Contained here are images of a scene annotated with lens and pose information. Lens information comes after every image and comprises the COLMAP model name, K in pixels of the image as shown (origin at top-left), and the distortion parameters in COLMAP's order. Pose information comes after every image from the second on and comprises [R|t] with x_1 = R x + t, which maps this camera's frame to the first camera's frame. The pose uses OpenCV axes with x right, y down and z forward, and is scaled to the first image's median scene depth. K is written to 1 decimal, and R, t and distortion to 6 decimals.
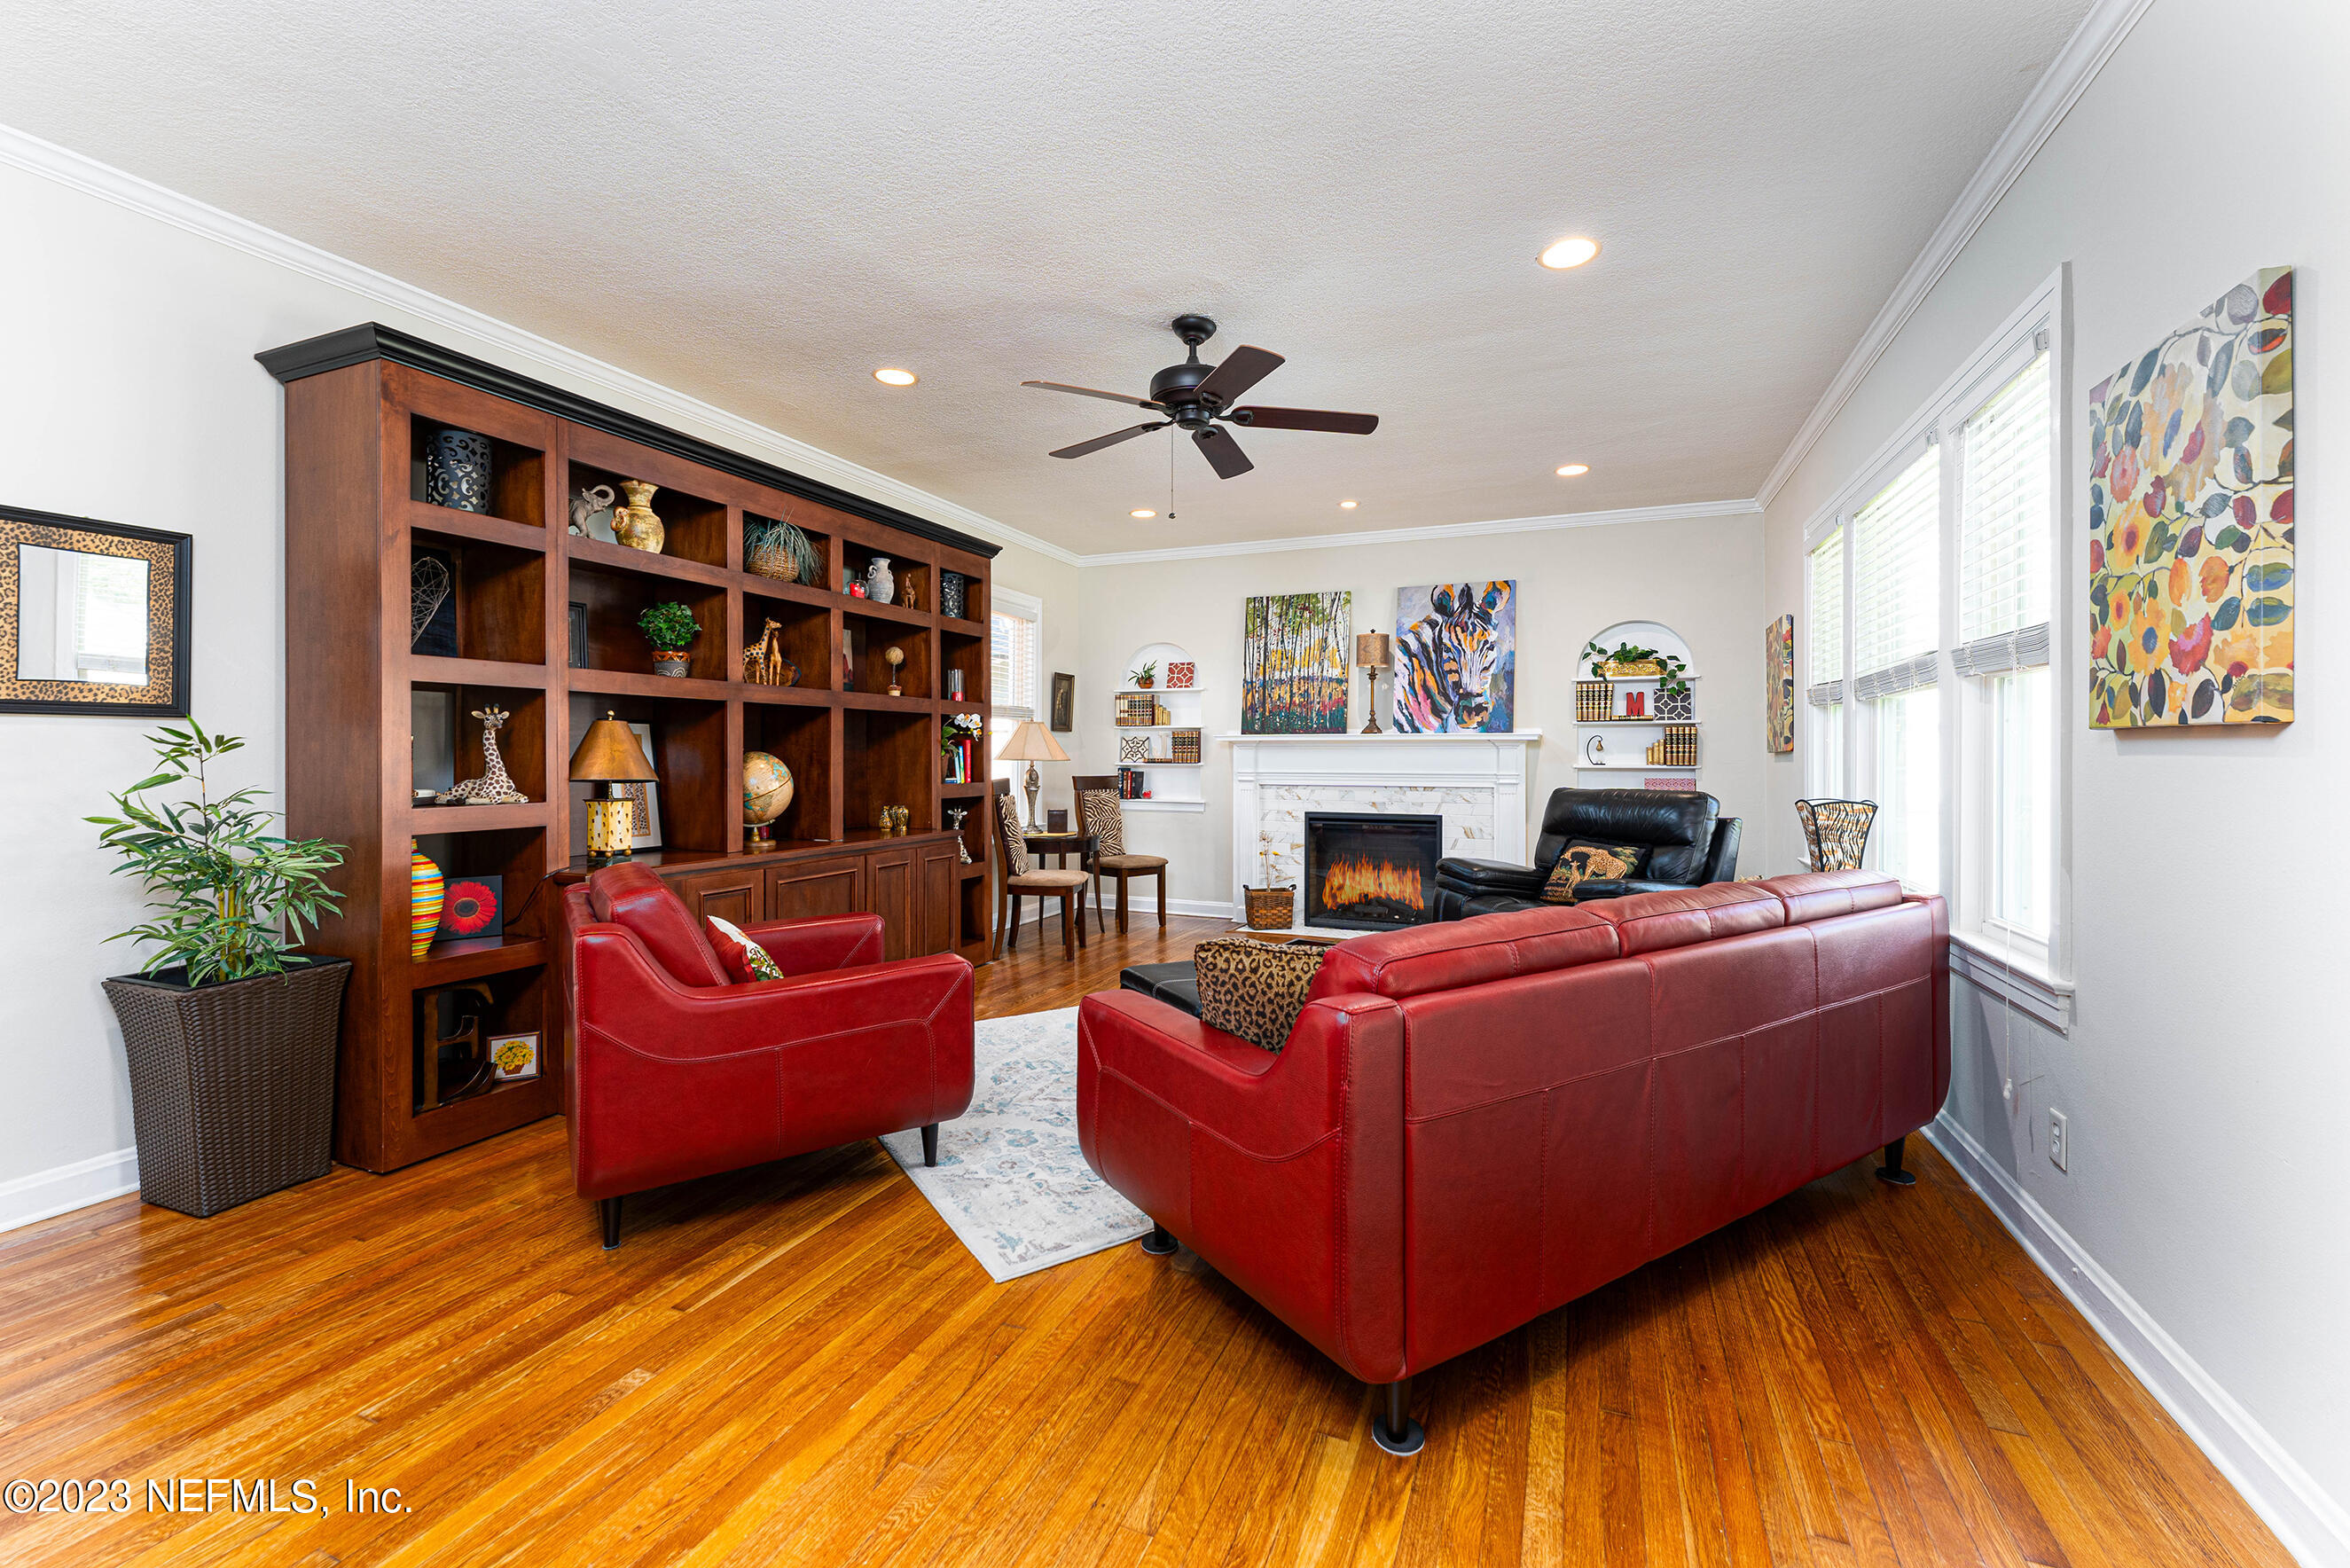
lens RADIAL K [[969.4, 0, 1177.2], [0, 969.4, 778.2], [0, 0, 1]] dist [0.002368, -0.000108]
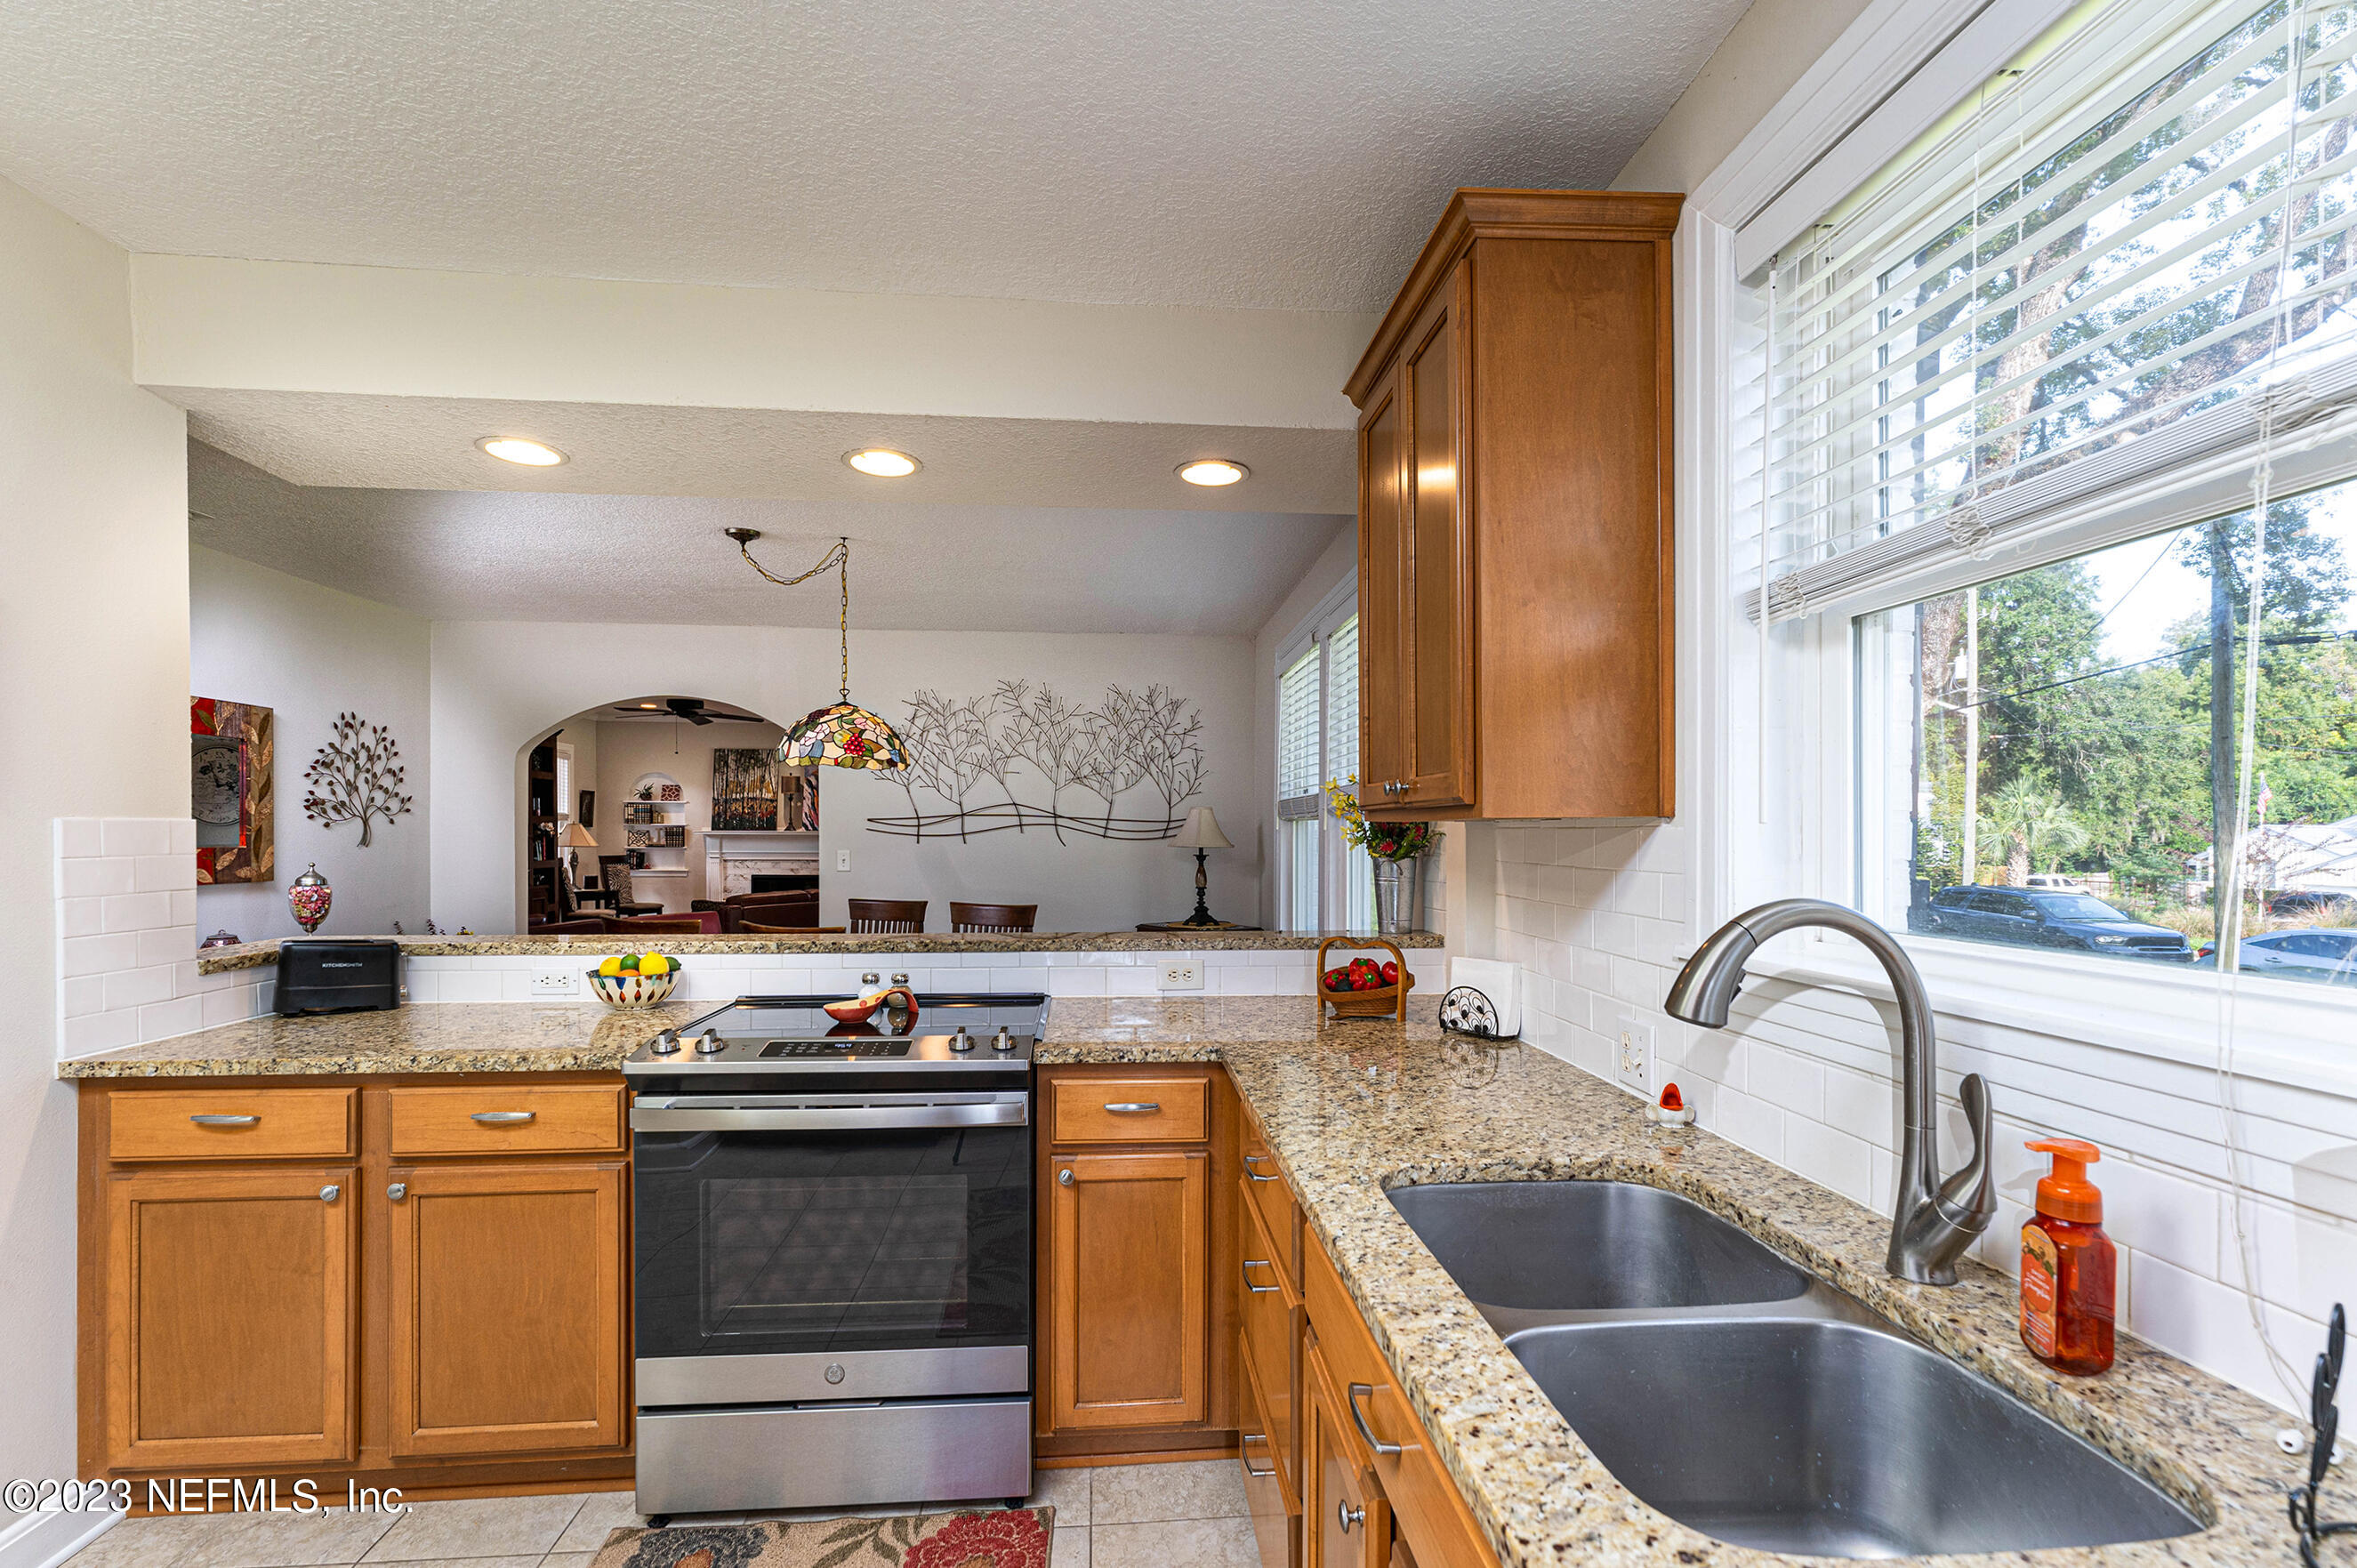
lens RADIAL K [[1038.5, 0, 1193.7], [0, 1038.5, 836.6], [0, 0, 1]] dist [-0.008677, 0.000043]
pose [[0.883569, 0.000521, 0.468300, -0.040873], [0.006862, 0.999878, -0.014058, -0.003008], [-0.468250, 0.015634, 0.883458, -1.099388]]
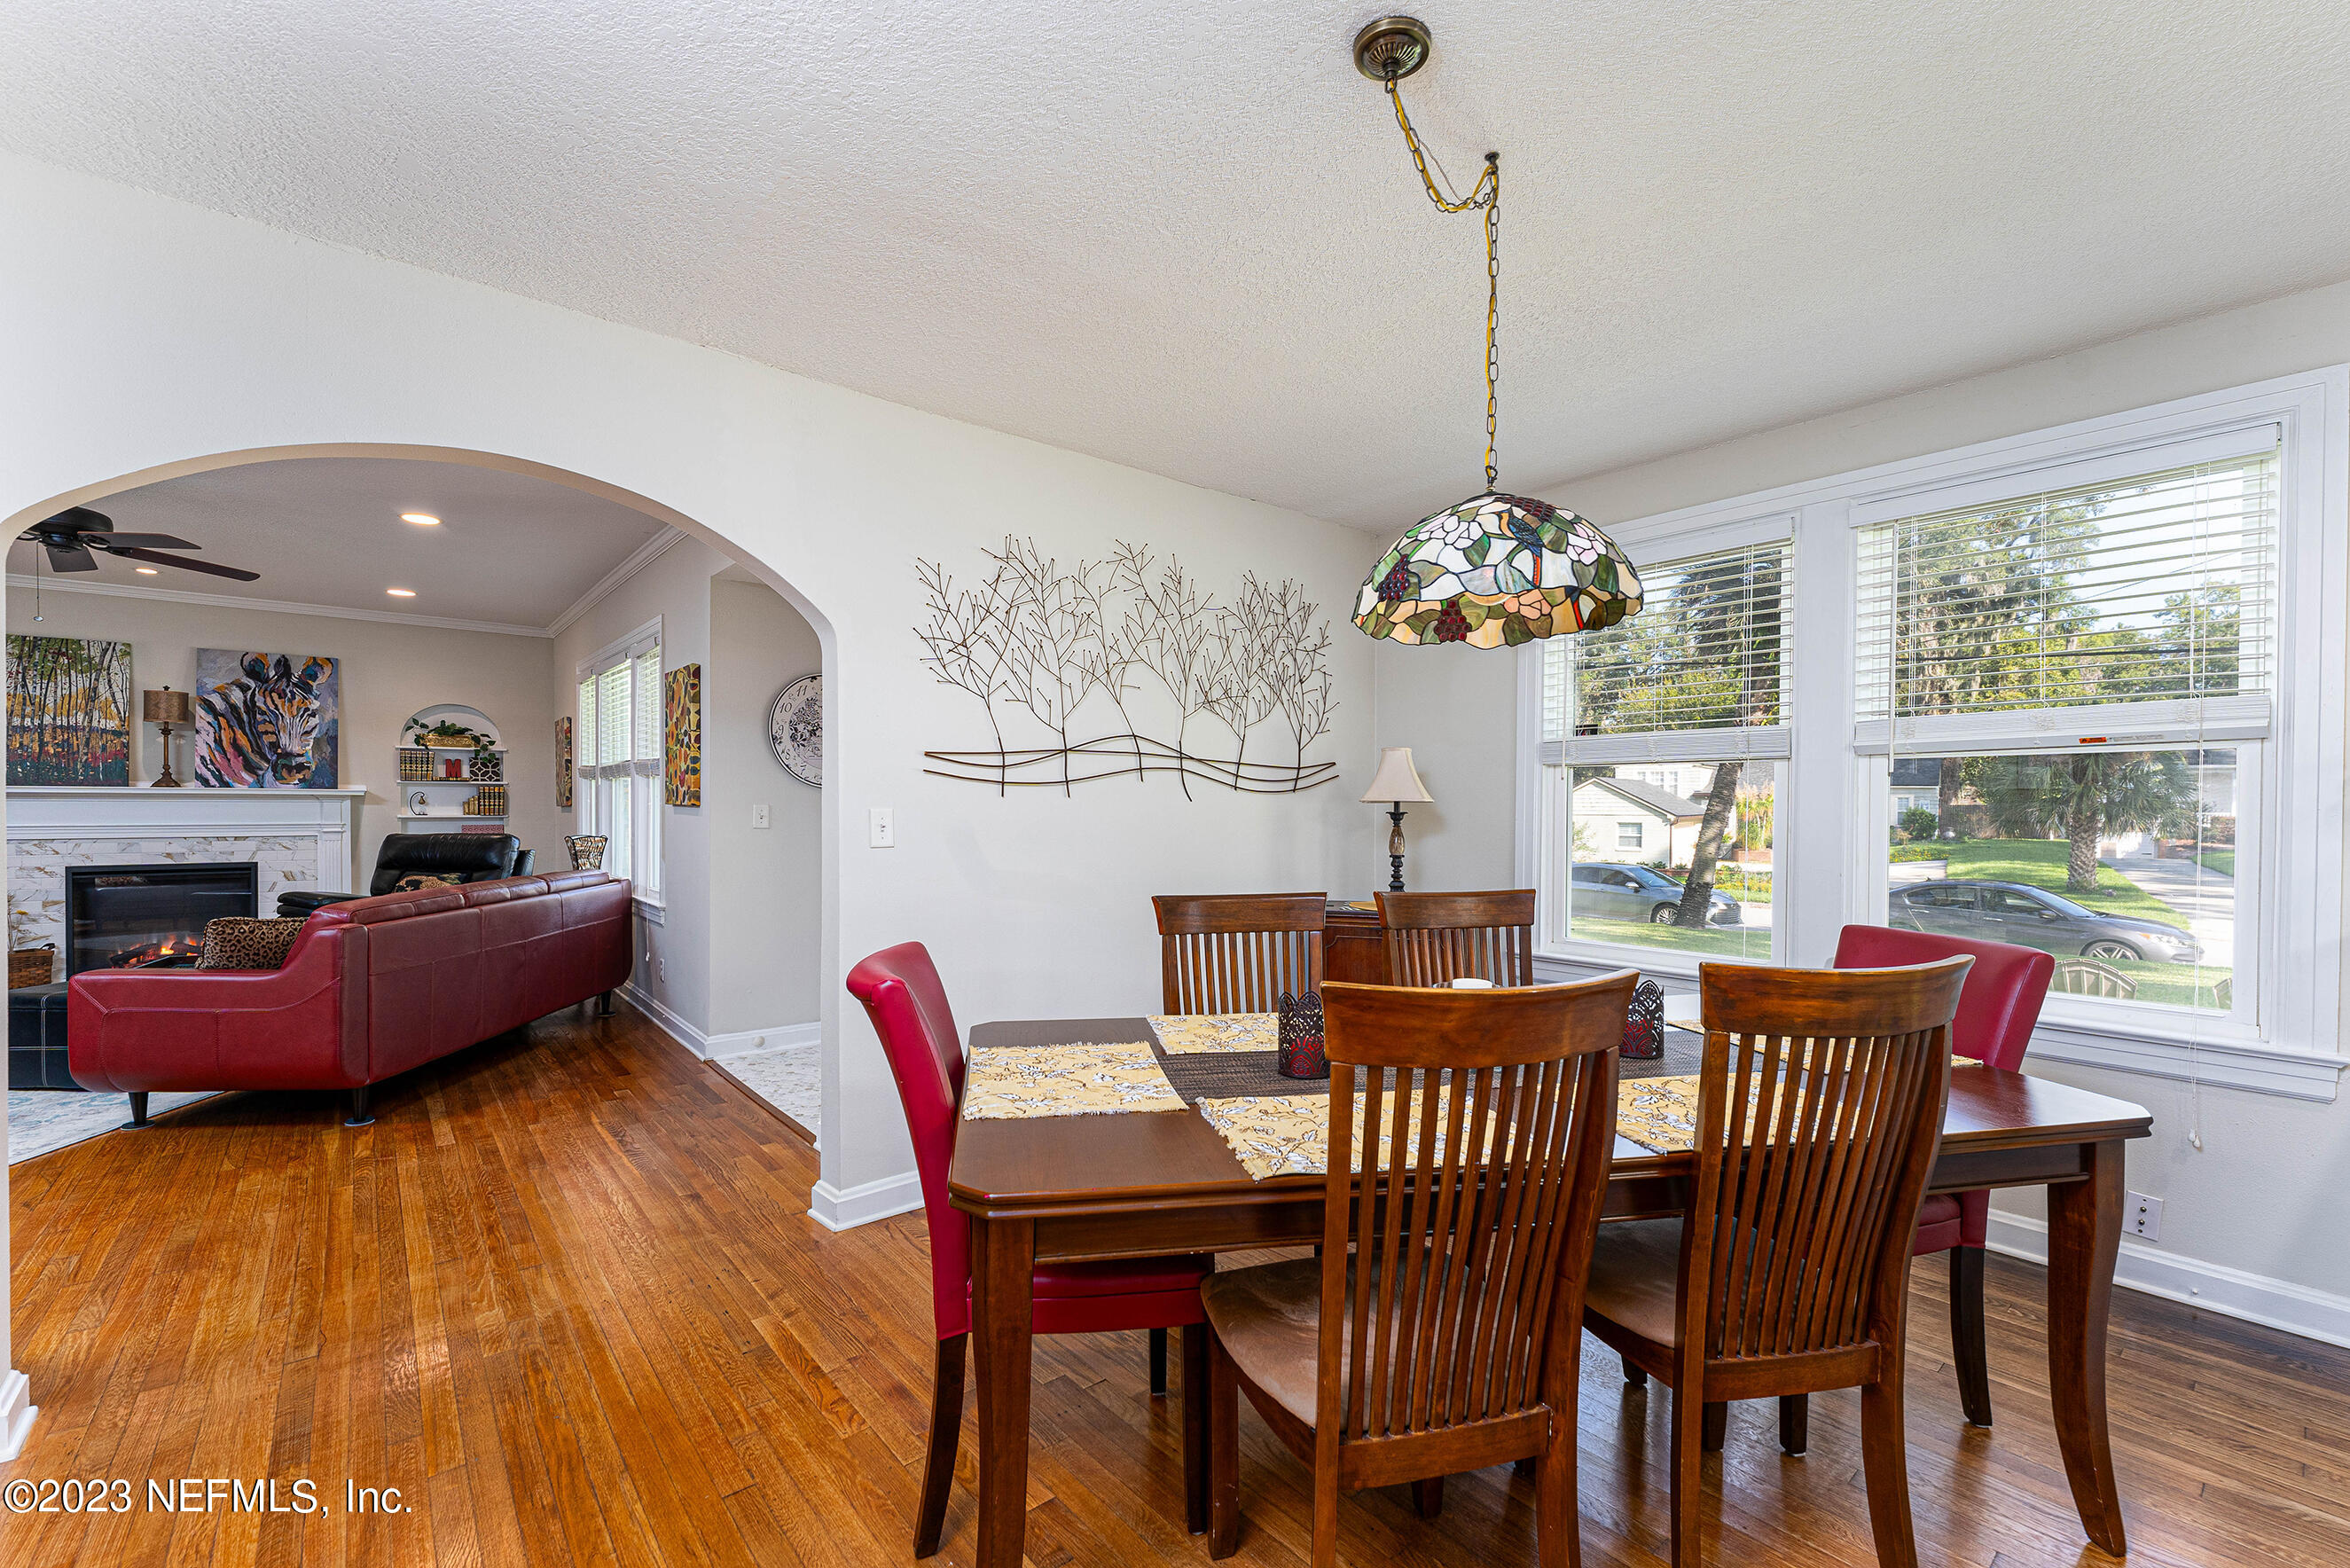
lens RADIAL K [[969.4, 0, 1182.5], [0, 969.4, 794.6], [0, 0, 1]] dist [0.002368, -0.000108]
pose [[0.453303, 0.008398, 0.891317, -0.239302], [0.015839, 0.999722, -0.017475, -0.002583], [-0.891216, 0.022038, 0.453044, -0.451043]]
